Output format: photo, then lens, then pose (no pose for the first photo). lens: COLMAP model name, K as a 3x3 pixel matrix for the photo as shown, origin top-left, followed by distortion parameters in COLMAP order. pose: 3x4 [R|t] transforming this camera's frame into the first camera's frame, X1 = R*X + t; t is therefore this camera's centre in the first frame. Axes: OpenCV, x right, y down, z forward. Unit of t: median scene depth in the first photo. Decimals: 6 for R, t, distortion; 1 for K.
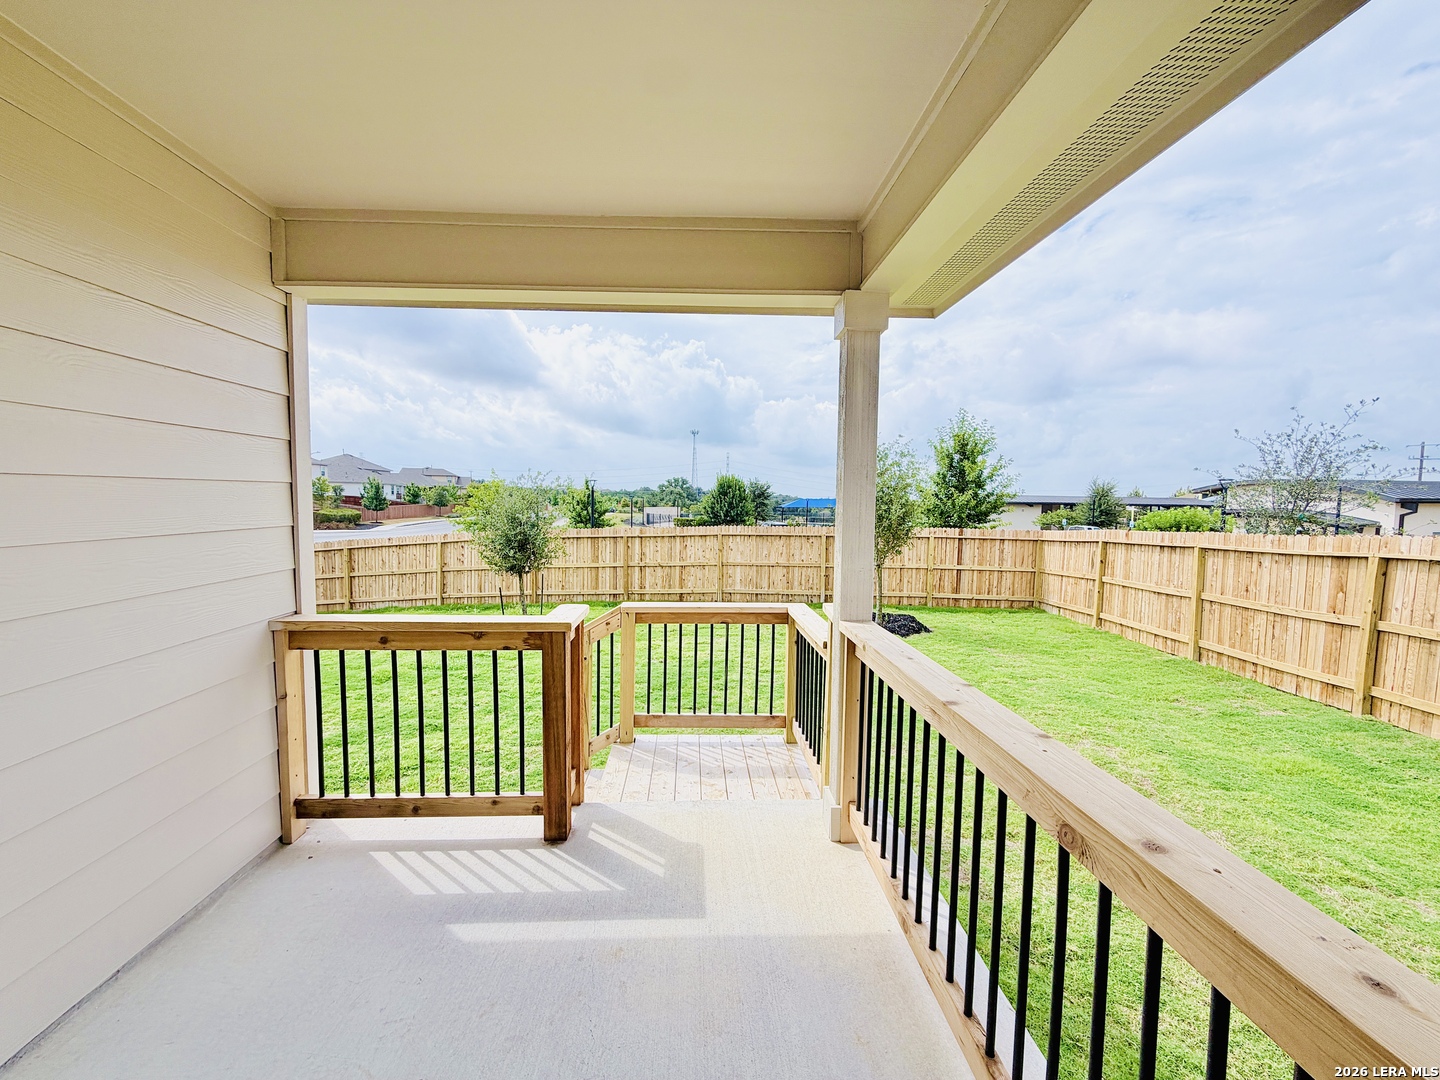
lens RADIAL K [[578.5, 0, 719.6], [0, 578.5, 542.8], [0, 0, 1]] dist [-0.002245, 0.000326]
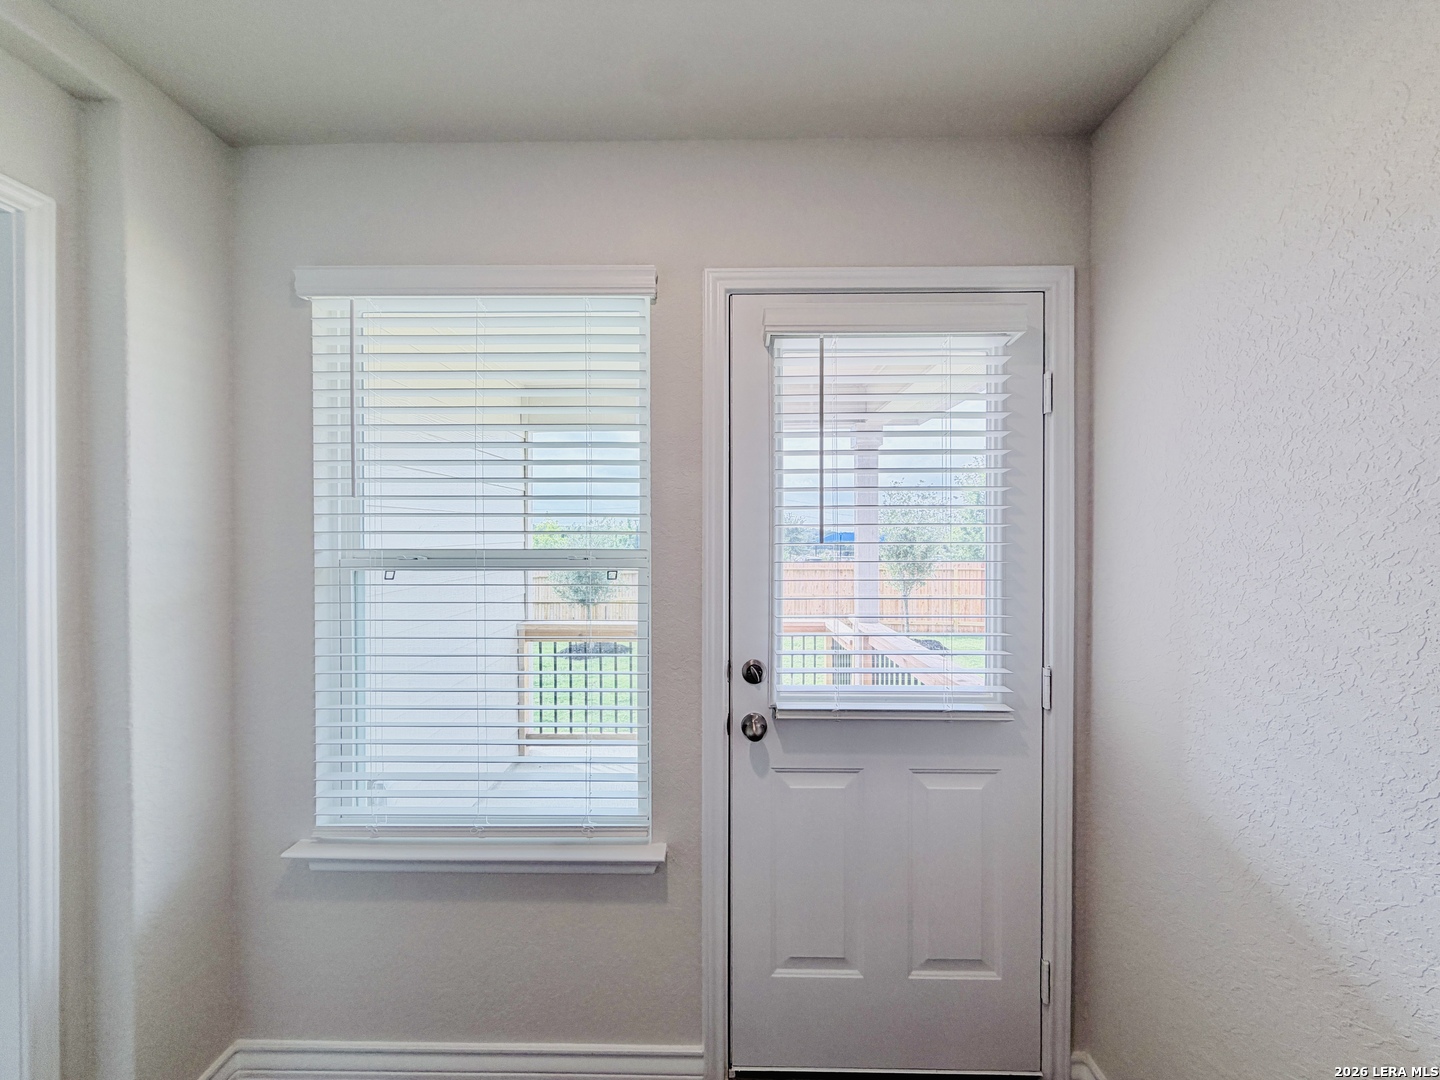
lens RADIAL K [[578.5, 0, 718.1], [0, 578.5, 540.3], [0, 0, 1]] dist [-0.002245, 0.000326]
pose [[0.998060, -0.015393, -0.060319, -0.044944], [0.011424, 0.997781, -0.065601, 0.004761], [0.061194, 0.064785, 0.996021, -0.359141]]
